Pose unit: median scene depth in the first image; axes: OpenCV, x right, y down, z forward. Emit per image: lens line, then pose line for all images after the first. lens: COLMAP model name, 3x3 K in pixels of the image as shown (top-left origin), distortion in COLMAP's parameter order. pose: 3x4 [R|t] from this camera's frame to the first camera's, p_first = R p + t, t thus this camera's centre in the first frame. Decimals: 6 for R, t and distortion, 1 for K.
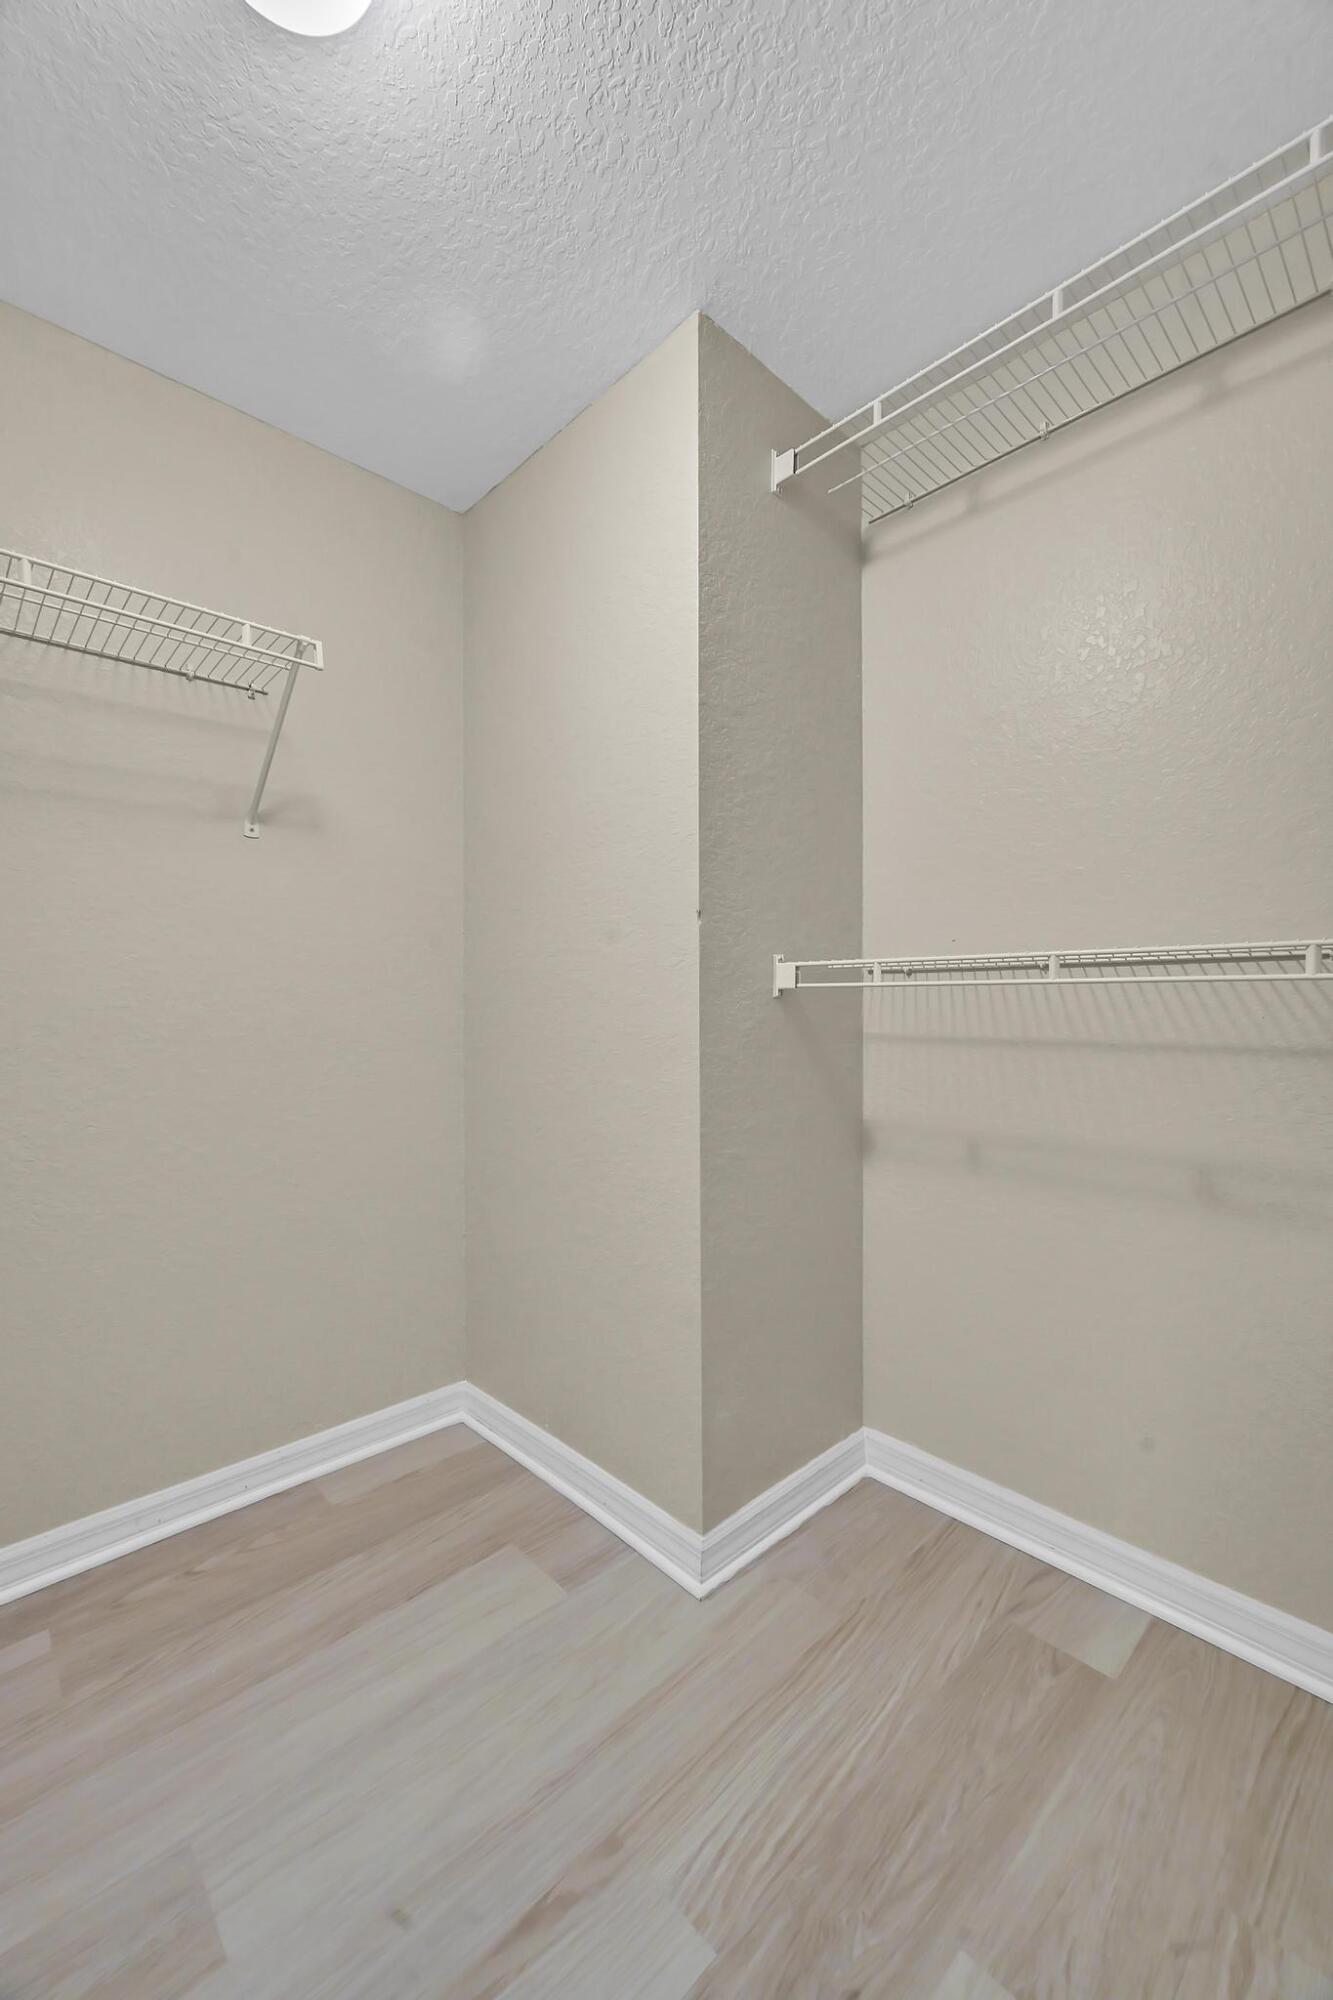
lens RADIAL K [[785.4, 0, 667.6], [0, 785.4, 1001.7], [0, 0, 1]] dist [0.000036, 0.000204]
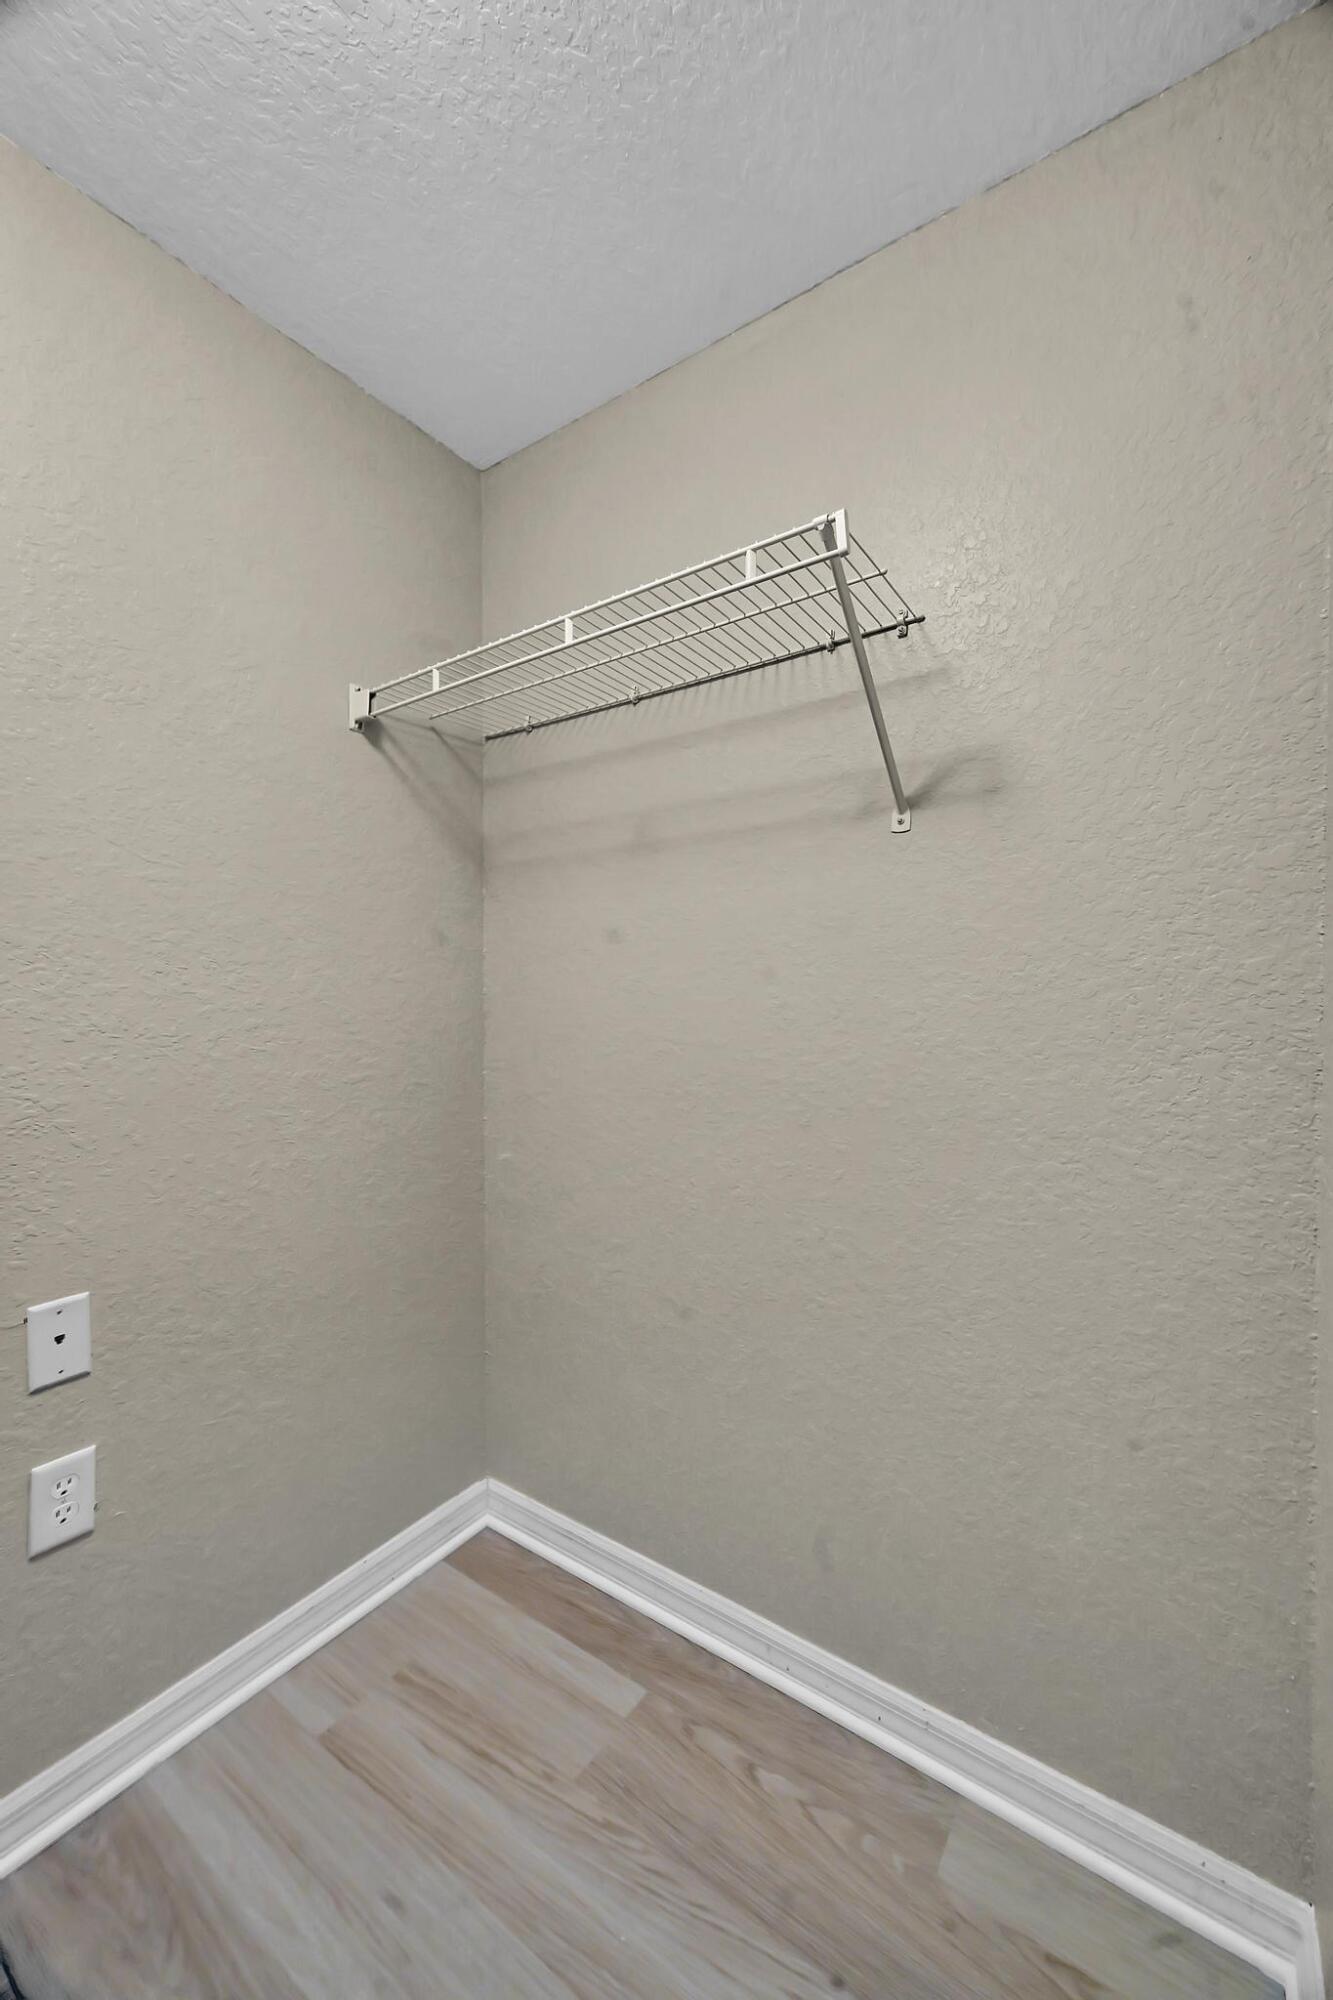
lens RADIAL K [[785.4, 0, 667.6], [0, 785.4, 1001.7], [0, 0, 1]] dist [0.000036, 0.000204]
pose [[0.198544, 0.017955, -0.979927, 0.153343], [-0.004094, 0.999839, 0.017490, -0.077463], [0.980083, 0.000539, 0.198586, 0.756053]]
